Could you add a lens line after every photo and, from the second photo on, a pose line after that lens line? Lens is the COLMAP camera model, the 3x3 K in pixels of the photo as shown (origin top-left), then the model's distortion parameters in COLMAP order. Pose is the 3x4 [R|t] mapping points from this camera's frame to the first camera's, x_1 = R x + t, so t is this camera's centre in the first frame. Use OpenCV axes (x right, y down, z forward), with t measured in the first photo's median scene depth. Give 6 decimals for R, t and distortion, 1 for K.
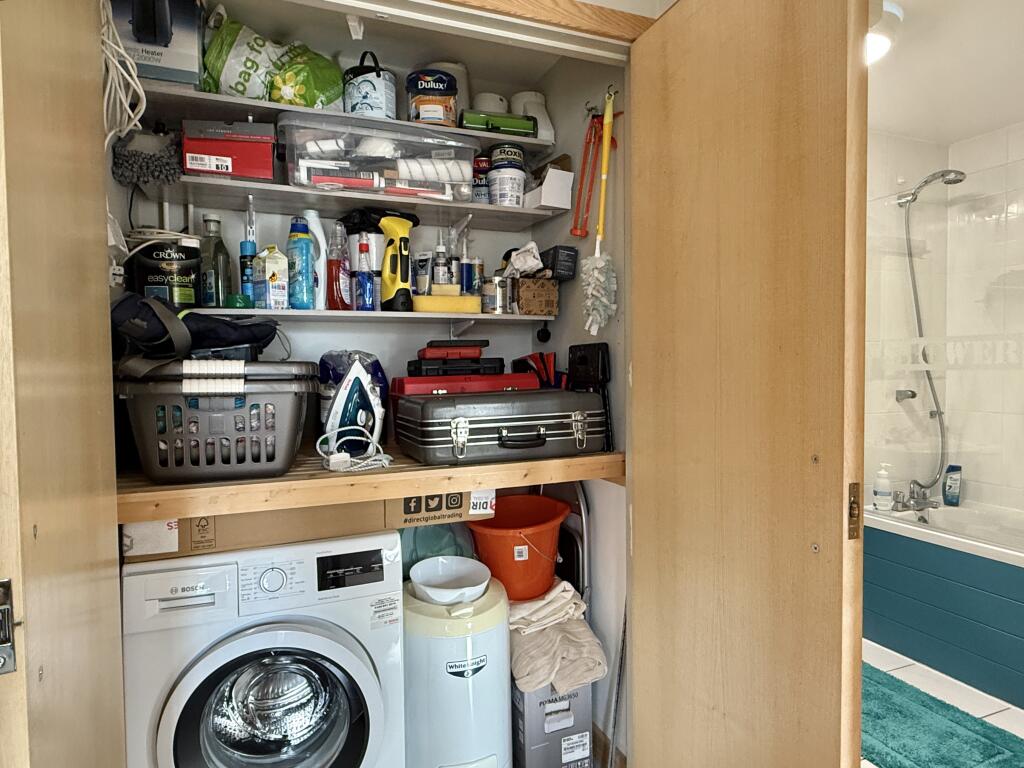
lens RADIAL K [[572.3, 0, 512.0], [0, 572.3, 384.0], [0, 0, 1]] dist [-0.003217, -0.001377]
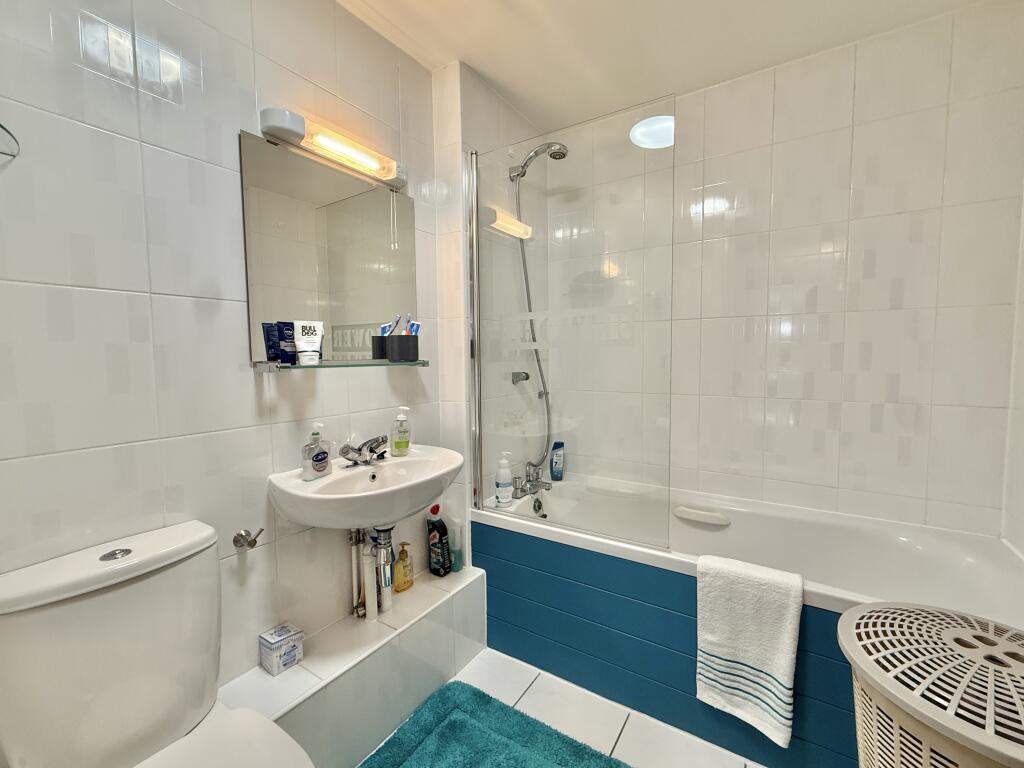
lens RADIAL K [[409.1, 0, 512.0], [0, 409.1, 384.0], [0, 0, 1]] dist [-0.000516, 0.000486]
pose [[0.809973, -0.040051, 0.585098, 0.267106], [0.022170, 0.999043, 0.037694, 0.004566], [-0.586048, -0.017560, 0.810086, 0.440481]]
